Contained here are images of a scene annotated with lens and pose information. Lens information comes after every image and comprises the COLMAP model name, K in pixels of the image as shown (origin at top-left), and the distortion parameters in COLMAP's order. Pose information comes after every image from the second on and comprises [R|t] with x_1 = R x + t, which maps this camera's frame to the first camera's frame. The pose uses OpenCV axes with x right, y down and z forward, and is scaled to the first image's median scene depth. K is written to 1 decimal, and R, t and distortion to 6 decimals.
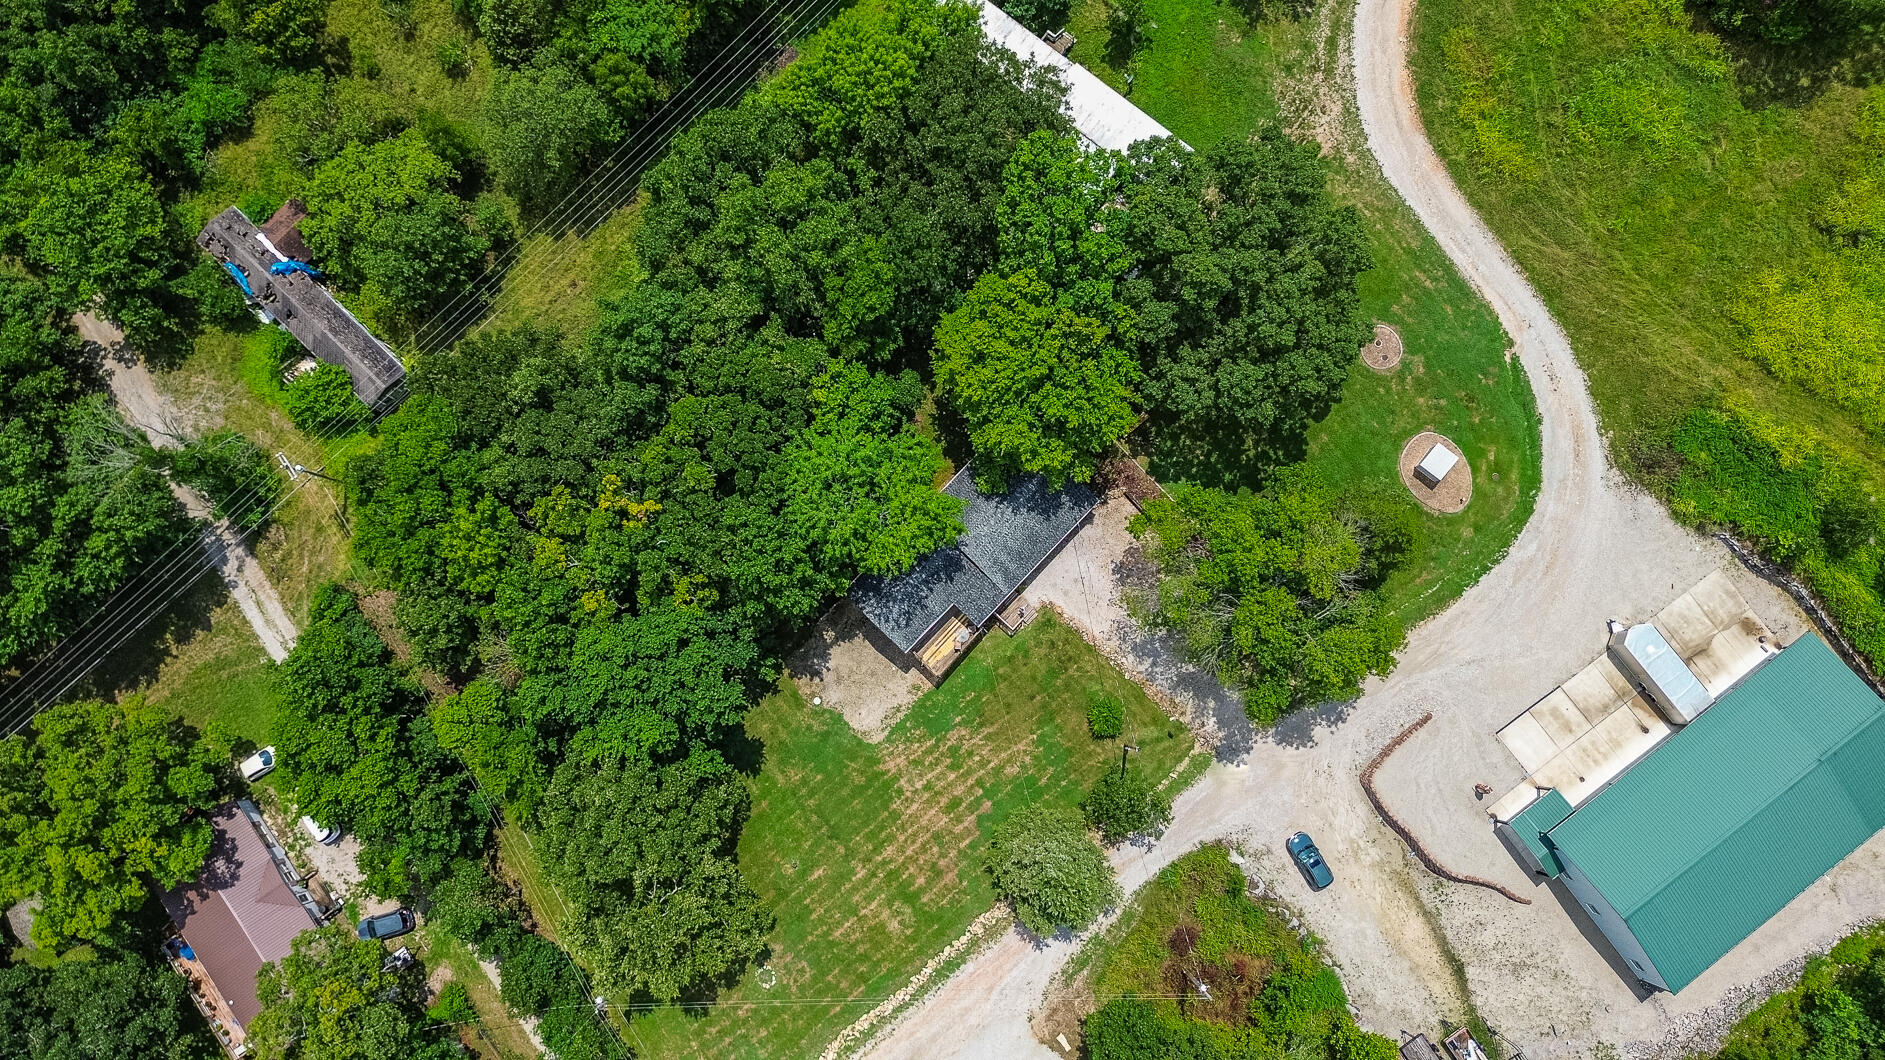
lens RADIAL K [[1345.8, 0, 942.5], [0, 1345.8, 530.0], [0, 0, 1]] dist [0.080203, -0.081173]
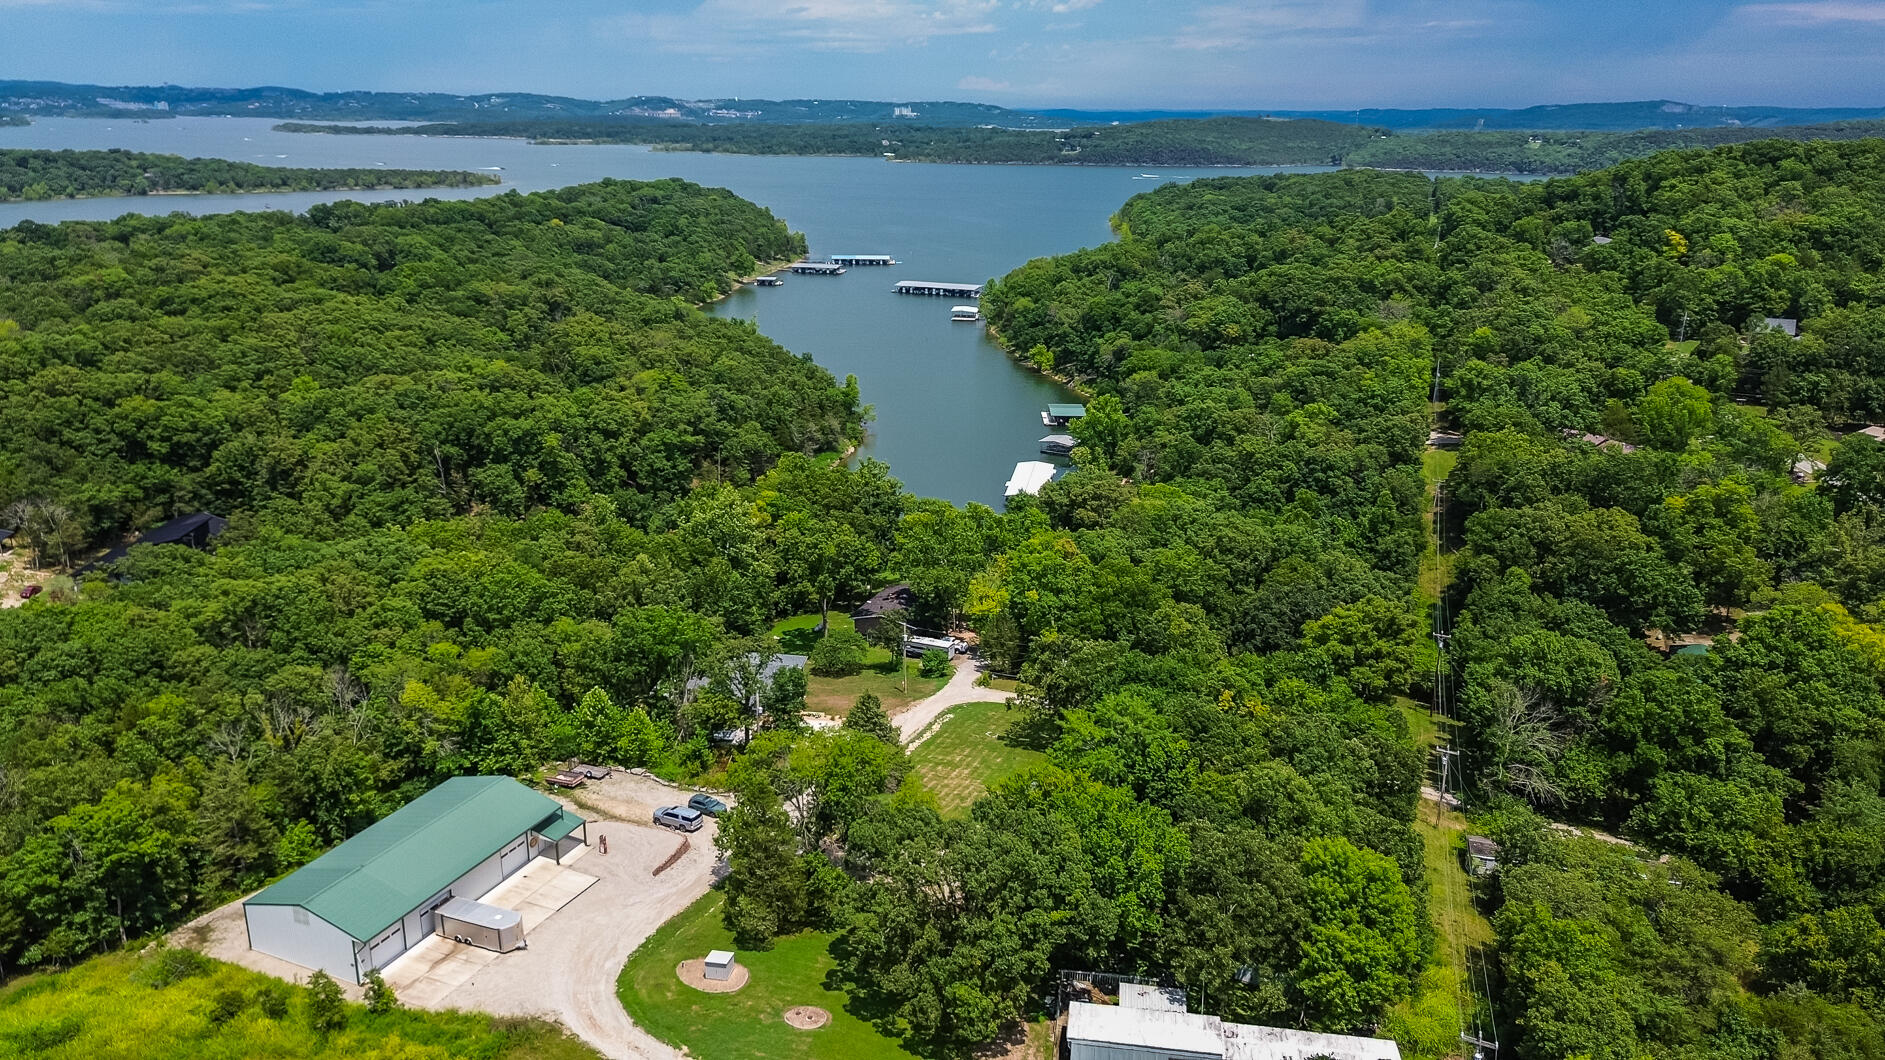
lens RADIAL K [[1345.8, 0, 942.5], [0, 1345.8, 530.0], [0, 0, 1]] dist [0.080203, -0.081173]
pose [[-0.867761, 0.141301, -0.476471, 0.670392], [-0.494251, -0.145008, 0.857140, -1.007881], [0.052023, 0.979289, 0.195671, 0.451001]]
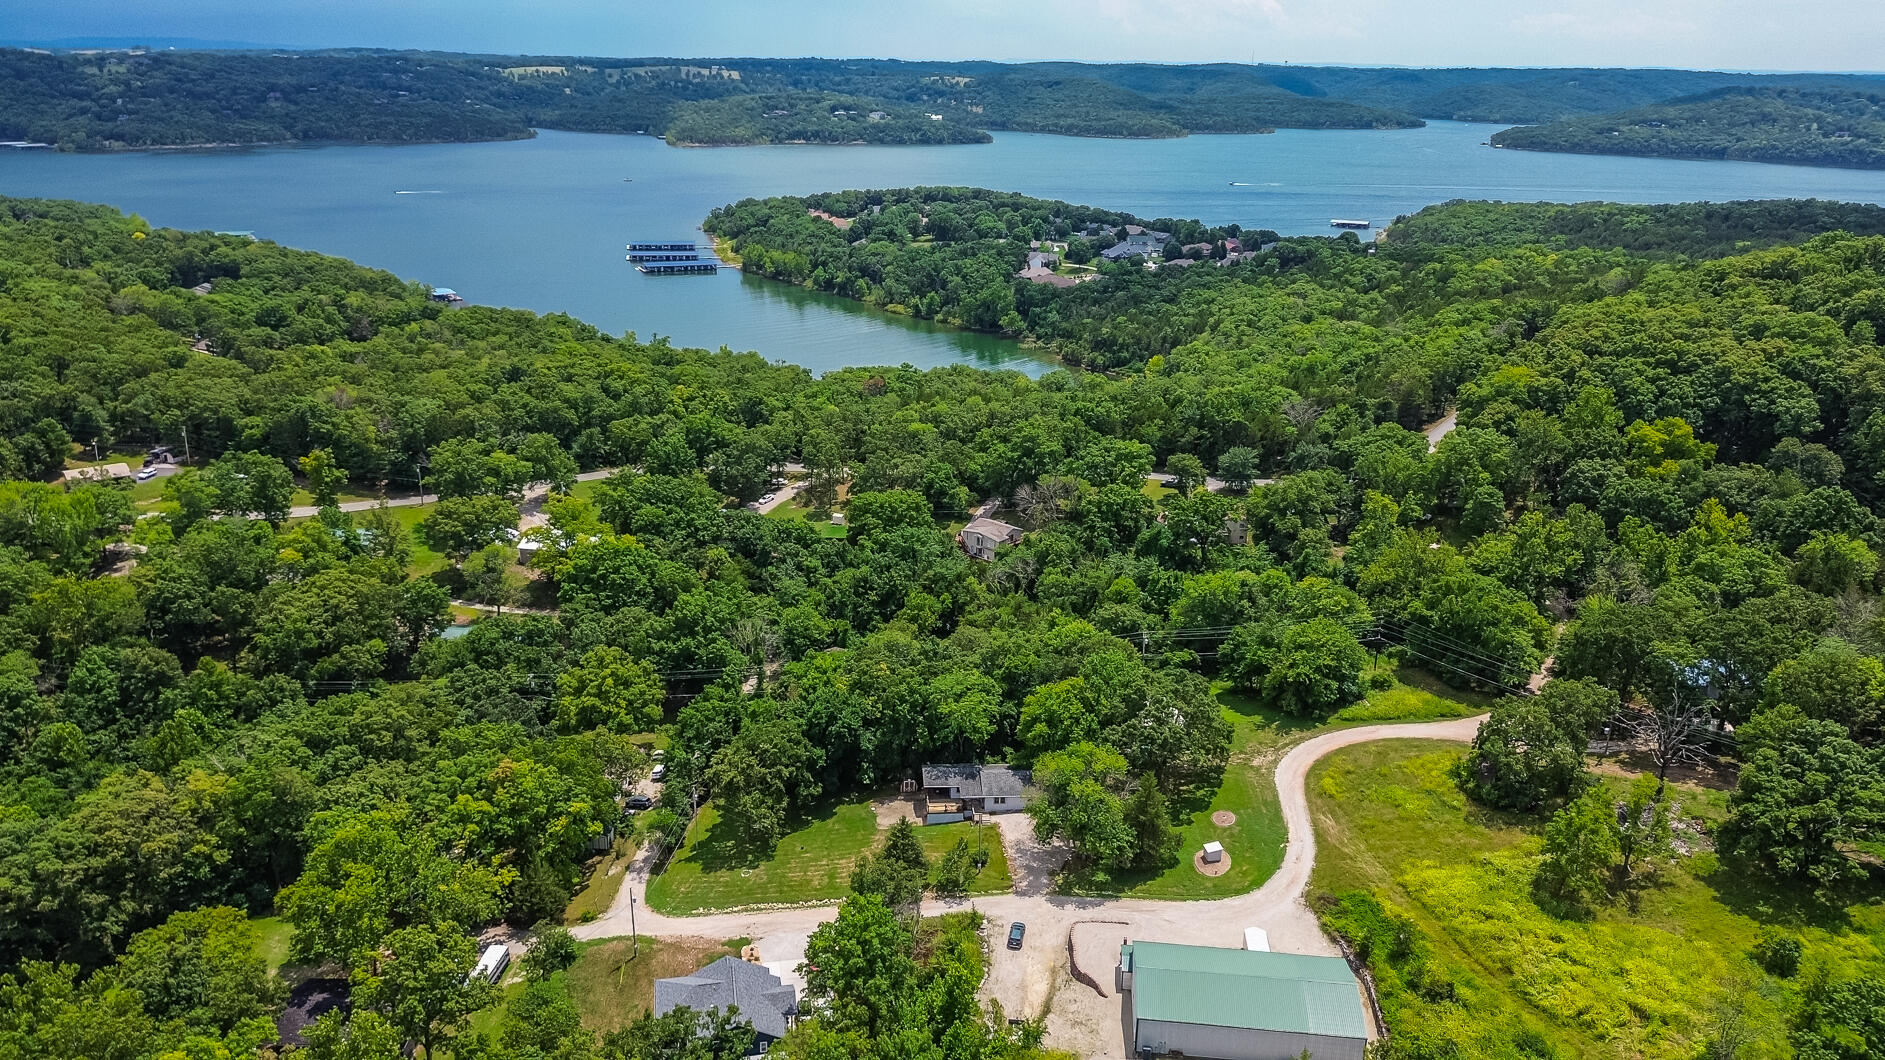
lens RADIAL K [[1345.8, 0, 942.5], [0, 1345.8, 530.0], [0, 0, 1]] dist [0.080203, -0.081173]
pose [[0.744107, 0.234868, -0.625413, 1.099882], [-0.665097, 0.348515, -0.660442, 1.200405], [0.062849, 0.907400, 0.415542, -0.143878]]
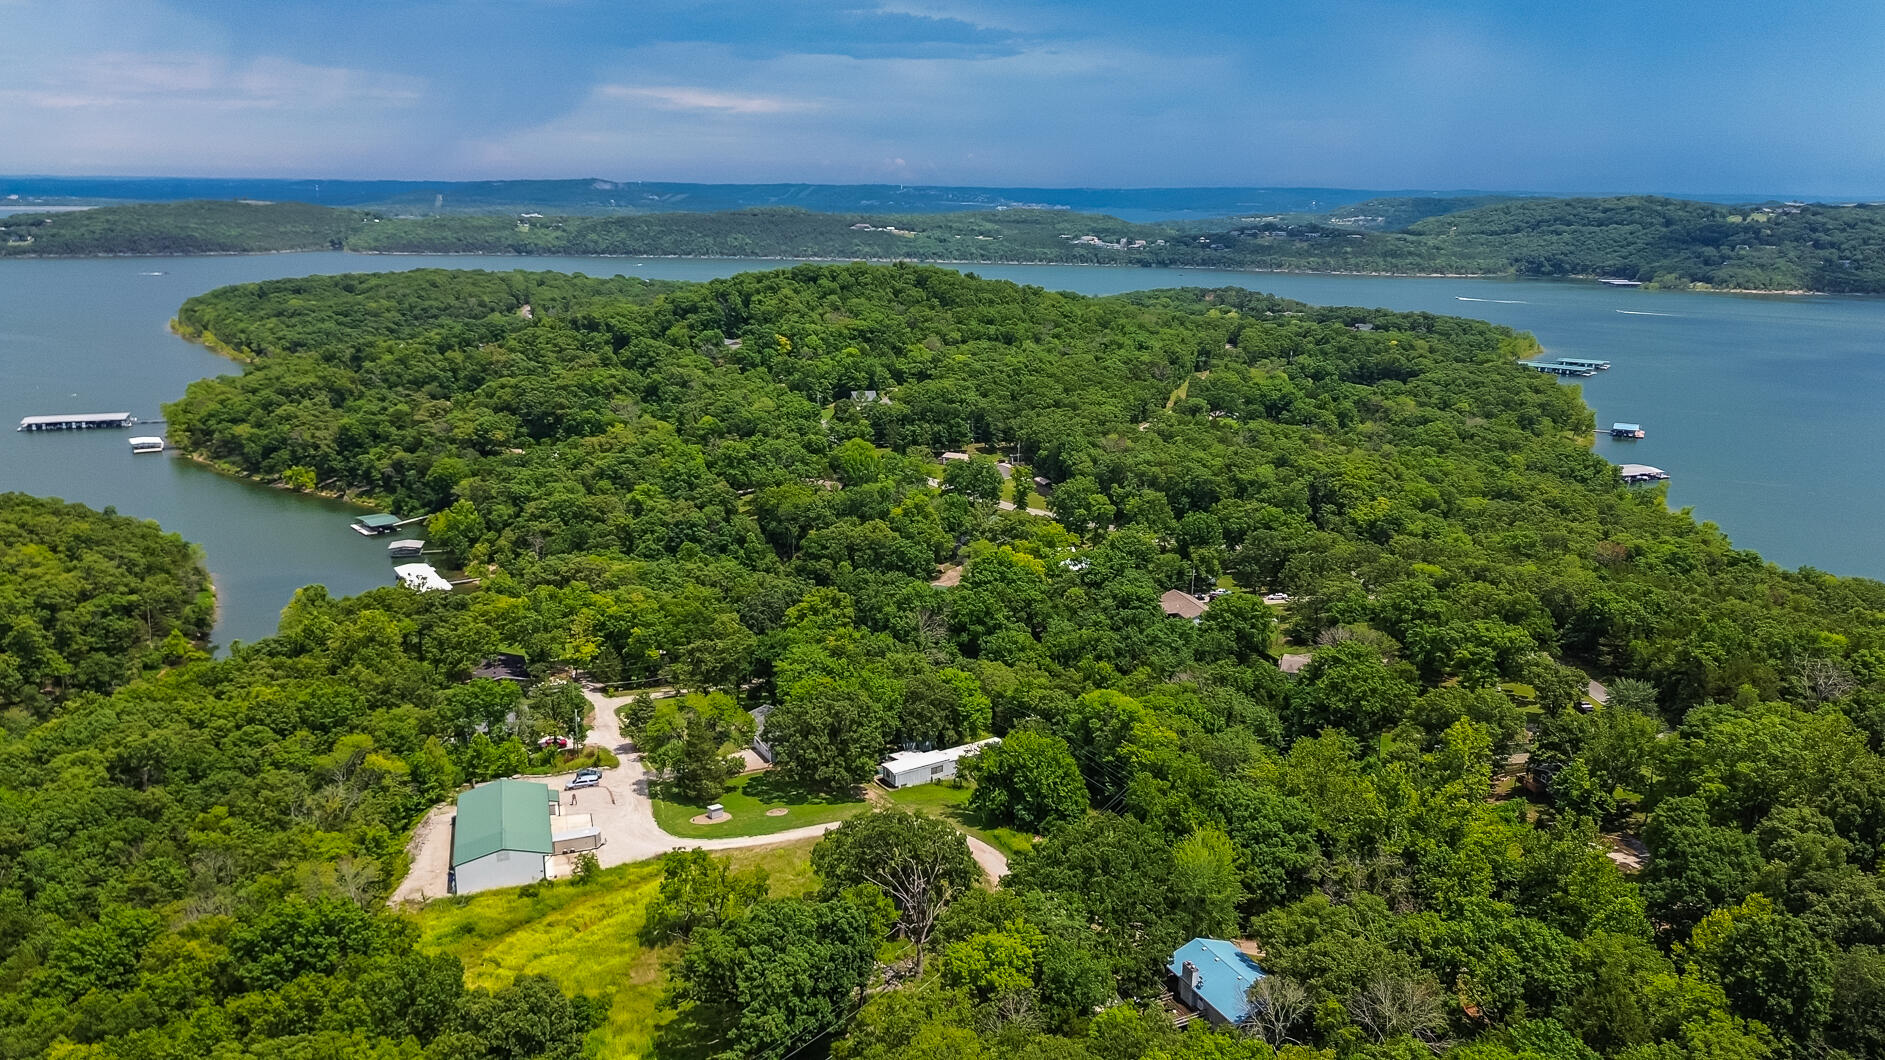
lens RADIAL K [[1345.8, 0, 942.5], [0, 1345.8, 530.0], [0, 0, 1]] dist [0.080203, -0.081173]
pose [[-0.329412, 0.230664, -0.915577, 2.019112], [-0.938088, 0.030074, 0.345088, -1.119173], [0.107135, 0.972568, 0.206477, 0.183995]]
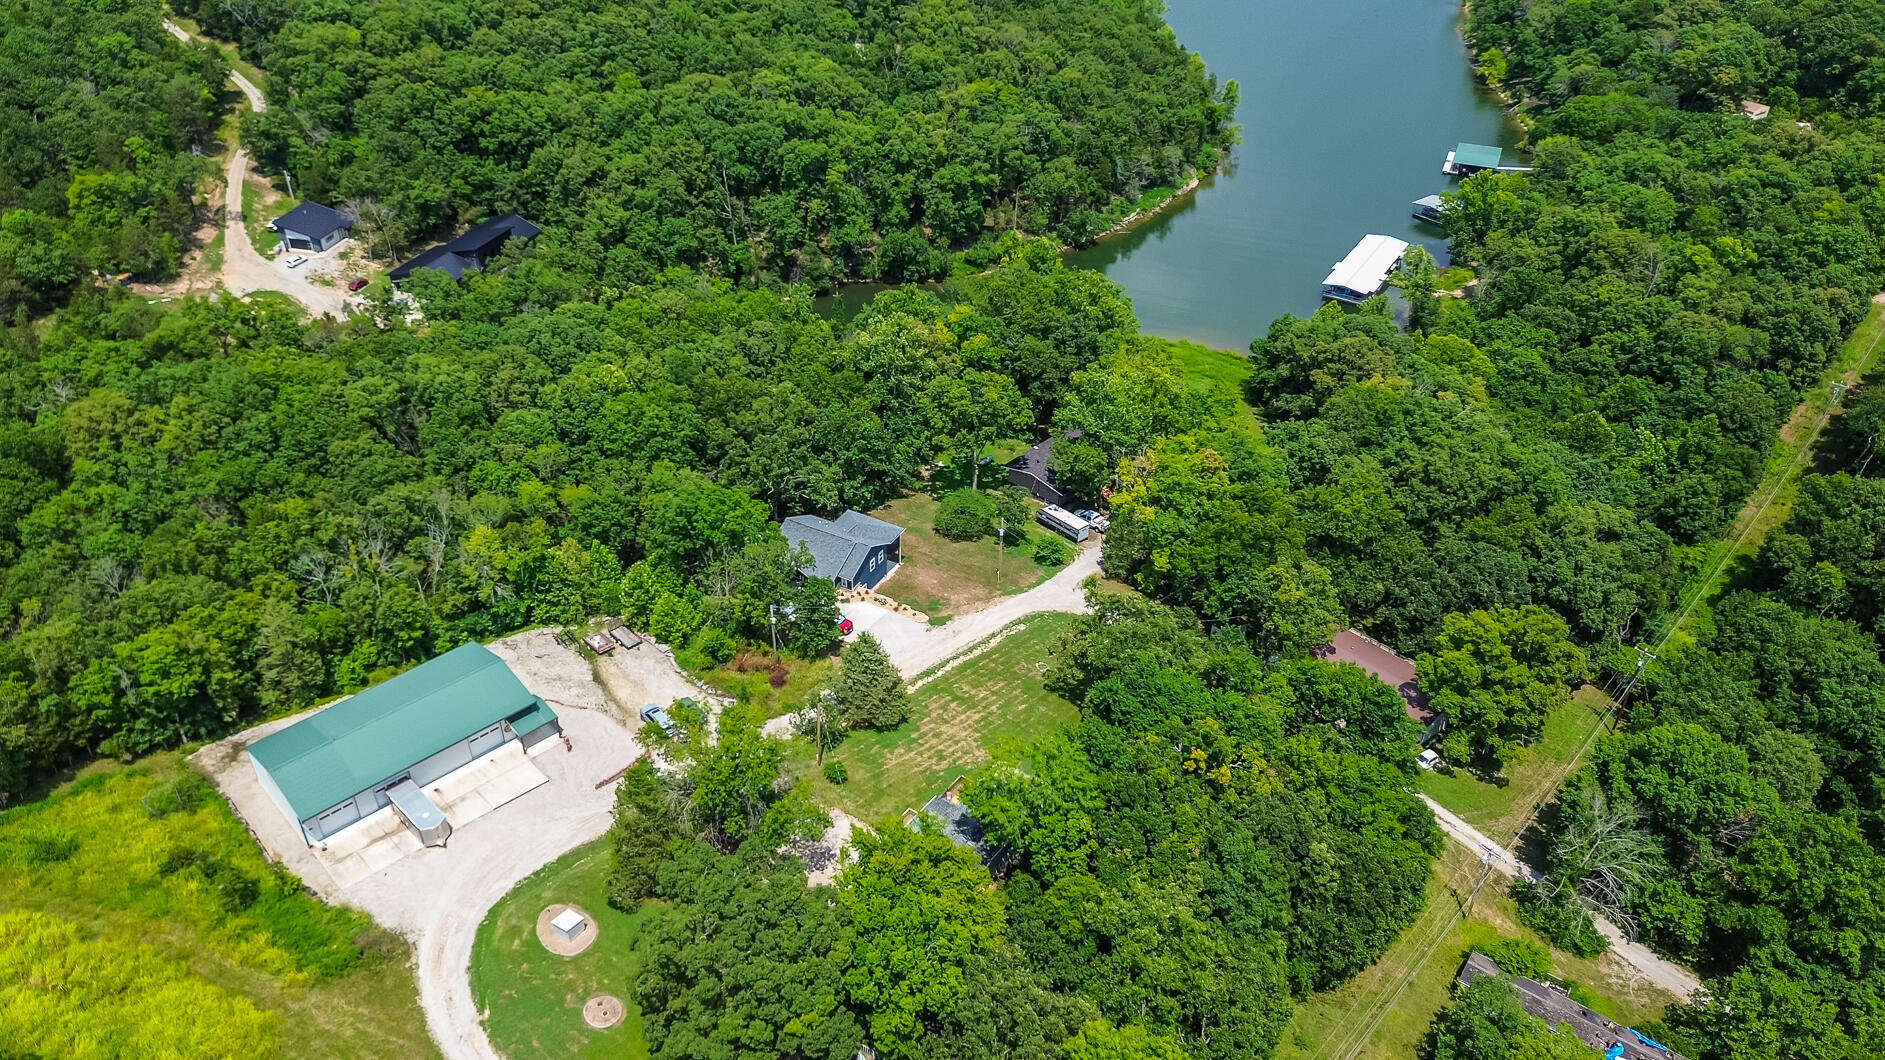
lens RADIAL K [[1345.8, 0, 942.5], [0, 1345.8, 530.0], [0, 0, 1]] dist [0.080203, -0.081173]
pose [[-0.991879, 0.062513, -0.110758, 0.148361], [-0.127115, -0.459059, 0.879265, -0.960184], [0.004121, 0.886204, 0.463277, 0.148047]]
